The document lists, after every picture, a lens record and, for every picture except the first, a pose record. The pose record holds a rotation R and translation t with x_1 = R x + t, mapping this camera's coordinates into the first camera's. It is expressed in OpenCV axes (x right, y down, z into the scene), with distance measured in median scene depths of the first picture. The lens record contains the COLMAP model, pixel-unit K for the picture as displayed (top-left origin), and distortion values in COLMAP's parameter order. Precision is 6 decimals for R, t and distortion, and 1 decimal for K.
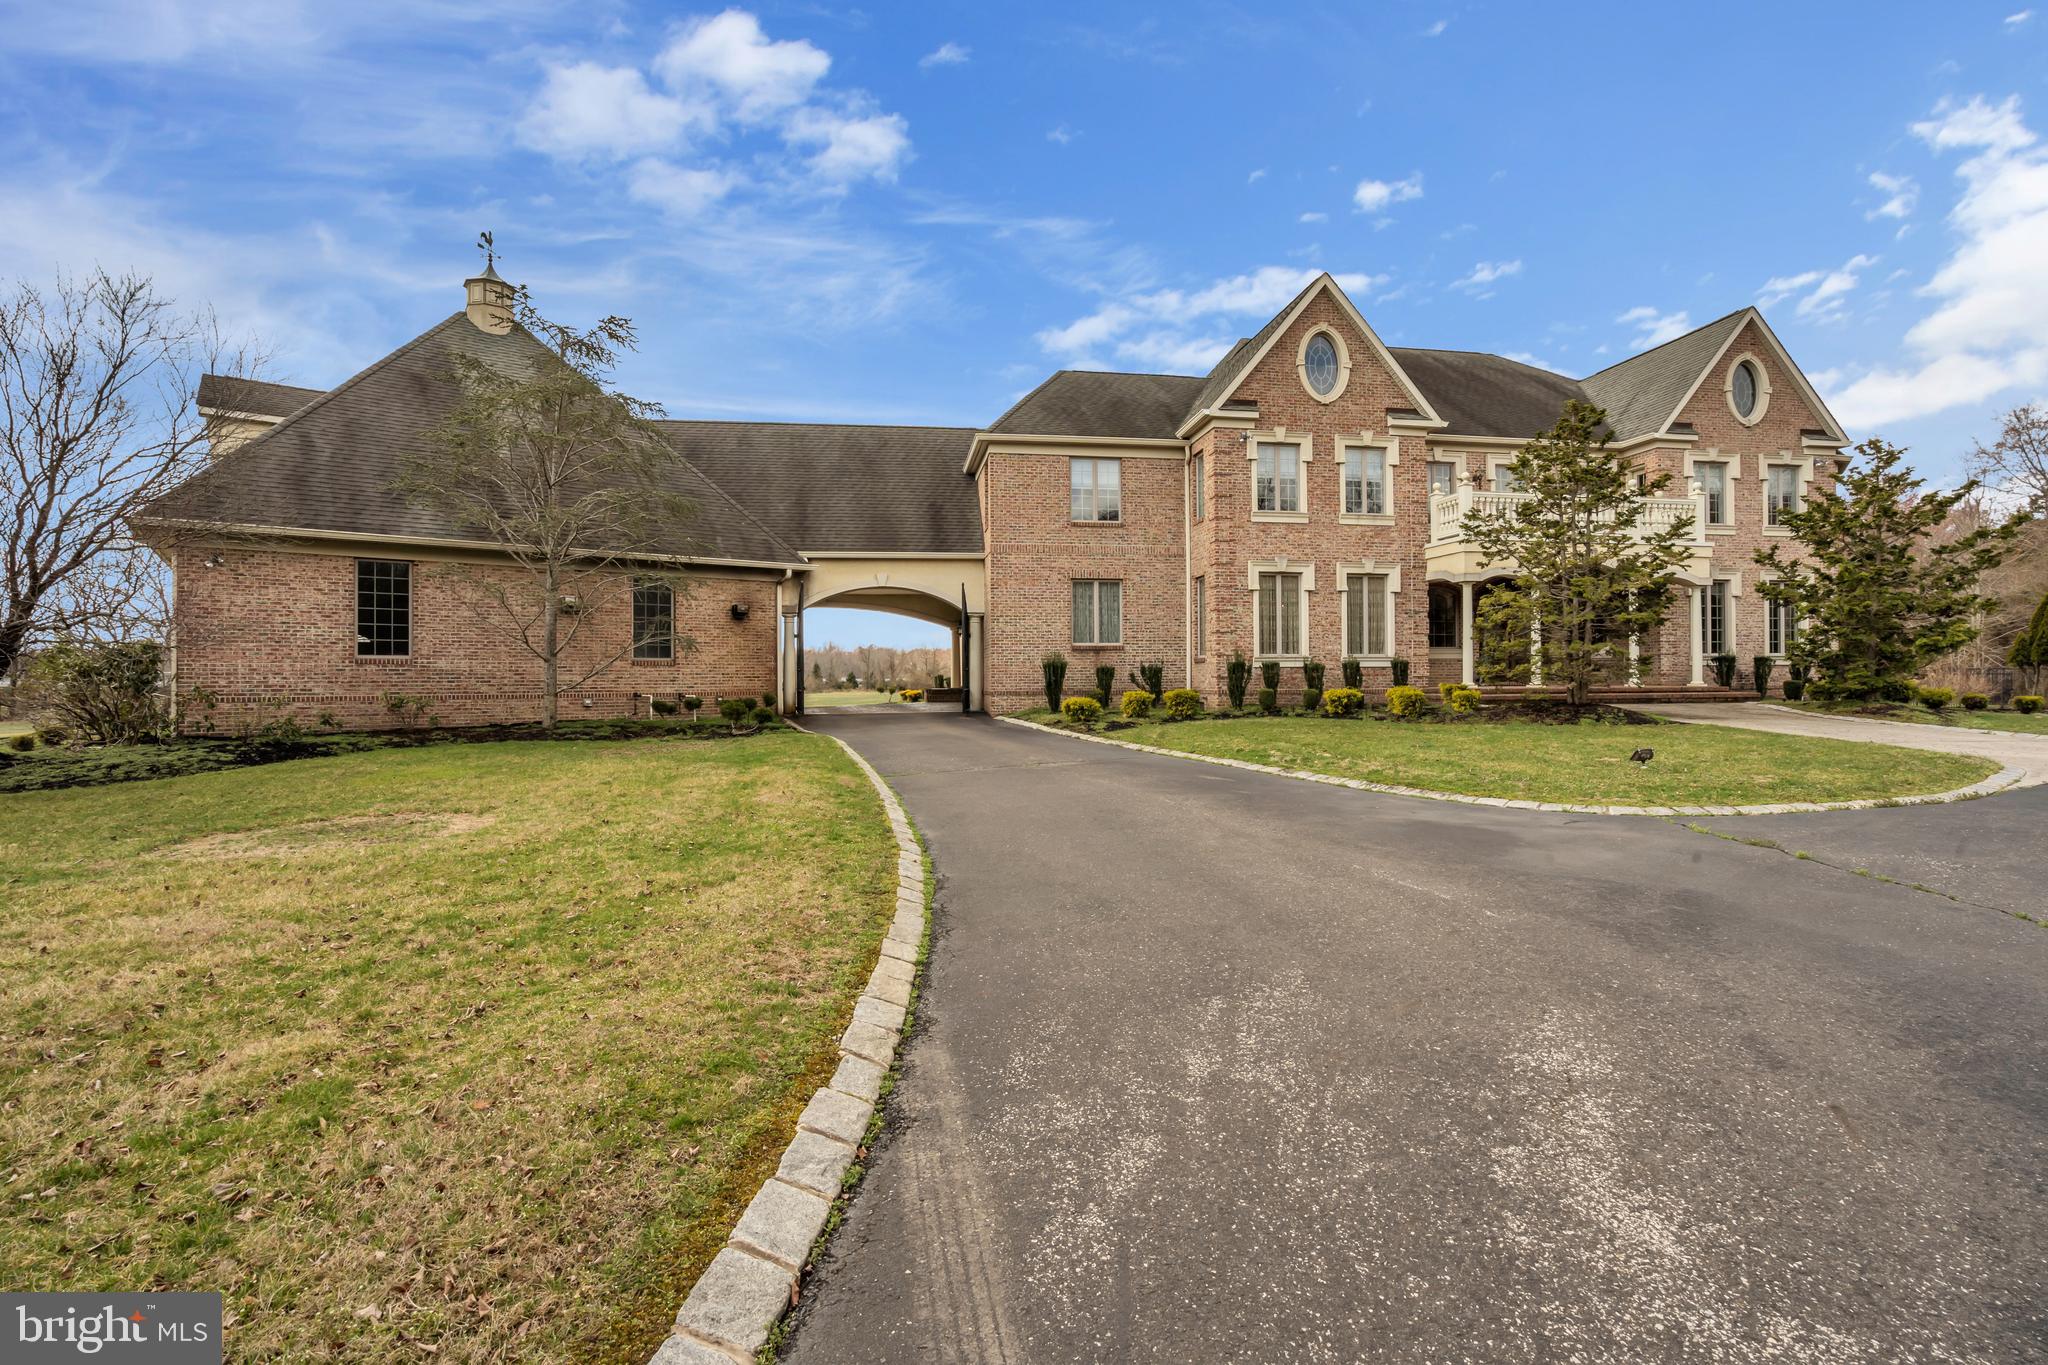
lens RADIAL K [[791.9, 0, 1024.4], [0, 791.9, 664.6], [0, 0, 1]] dist [-0.001538, -0.008377]
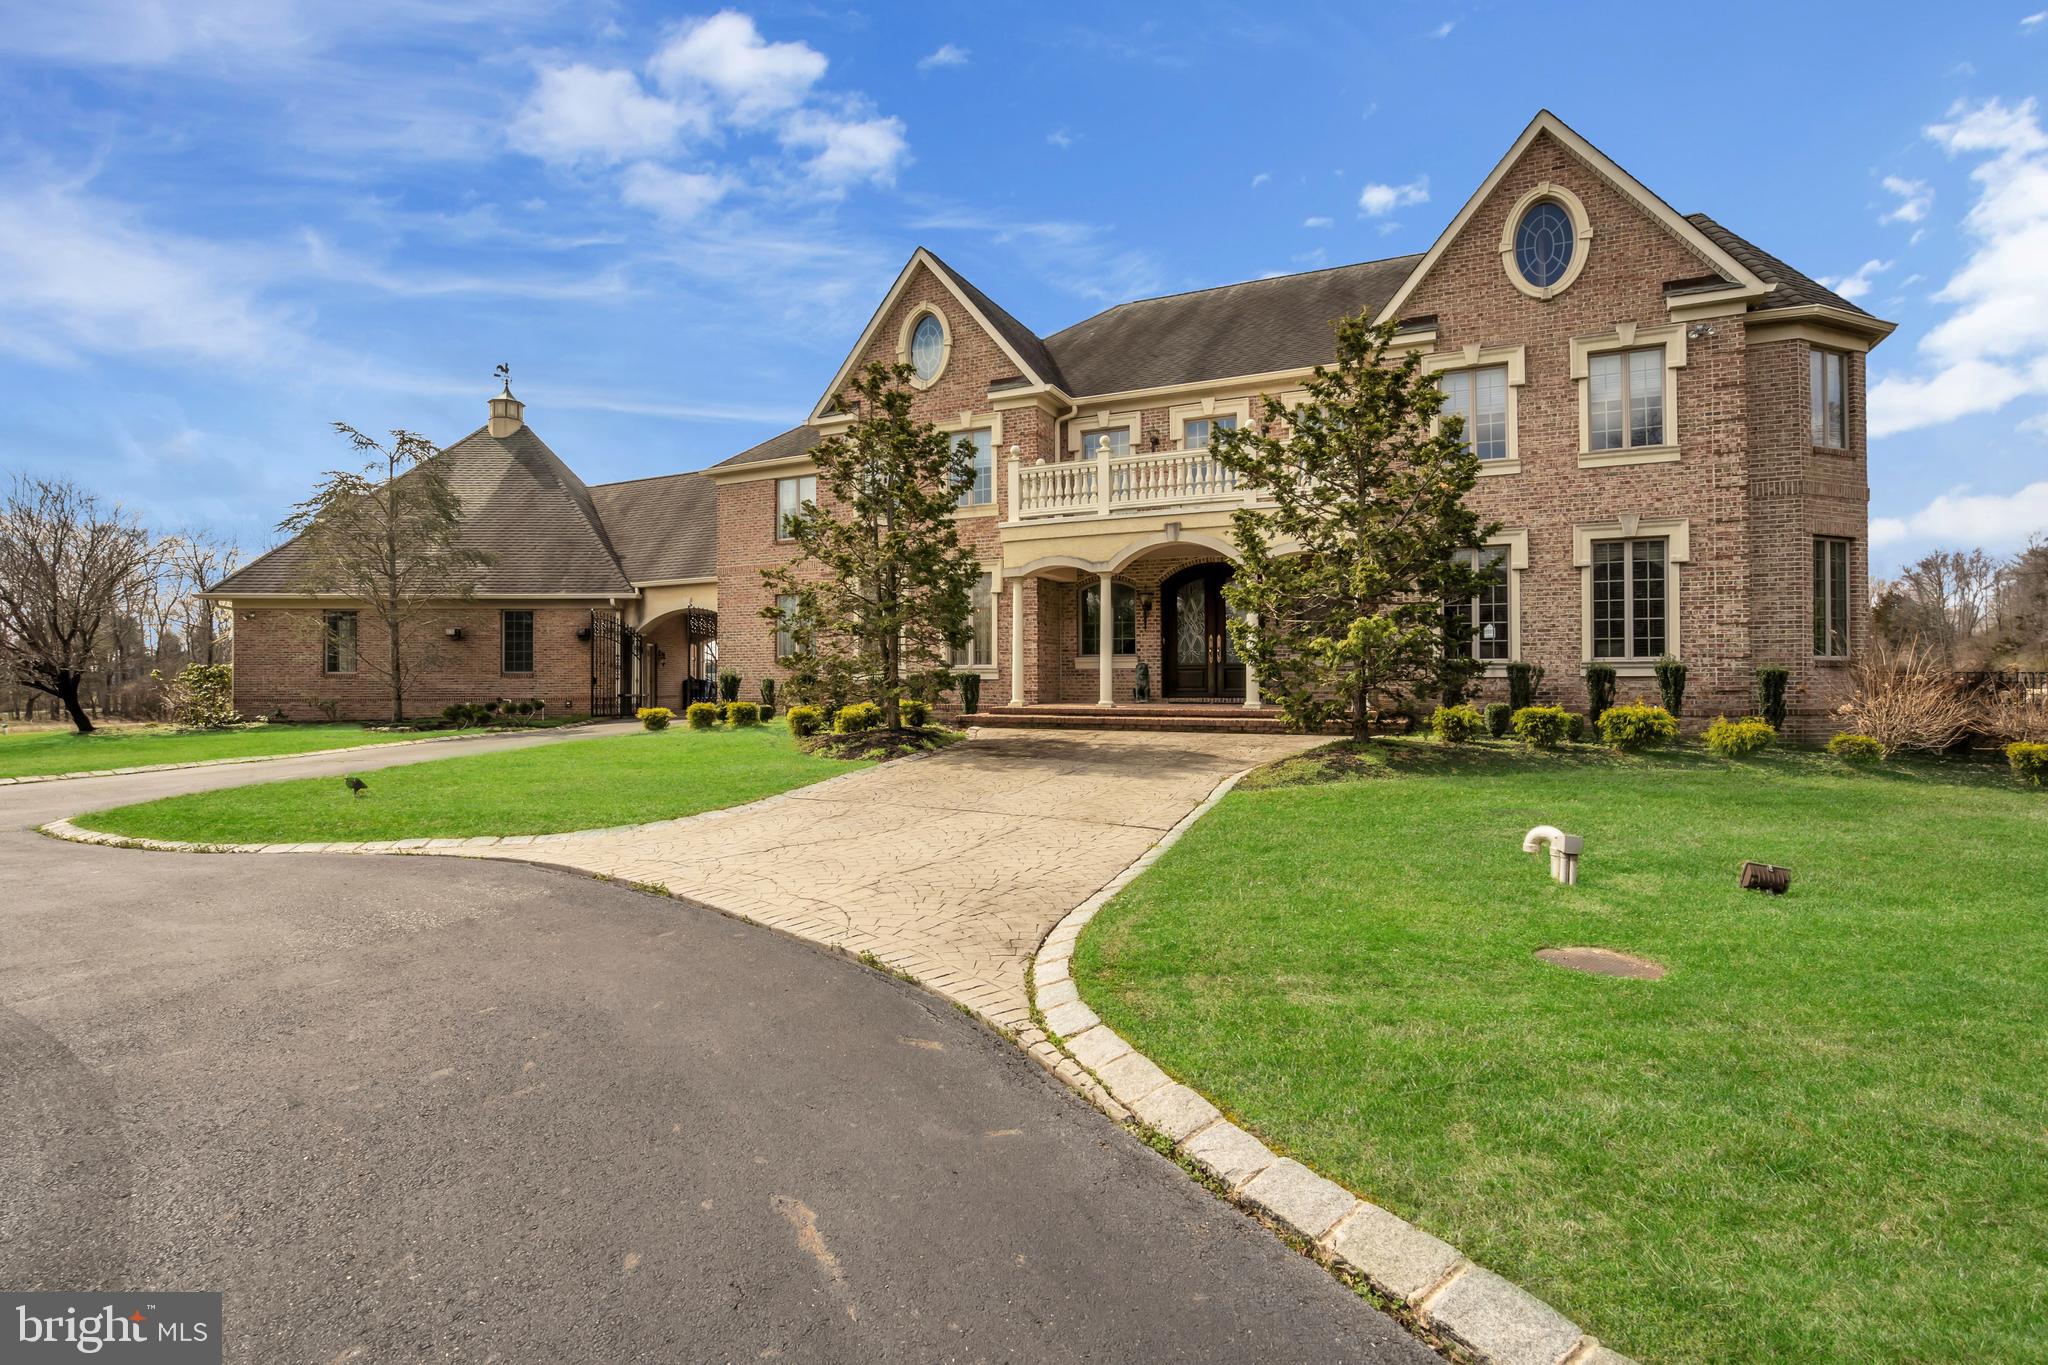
lens RADIAL K [[949.1, 0, 1026.9], [0, 949.1, 679.6], [0, 0, 1]] dist [-0.063828, 0.027384]
pose [[0.831900, 0.002775, -0.554918, 0.747121], [0.001086, 0.999977, 0.006629, -0.003064], [0.554924, -0.006117, 0.831879, 0.112802]]
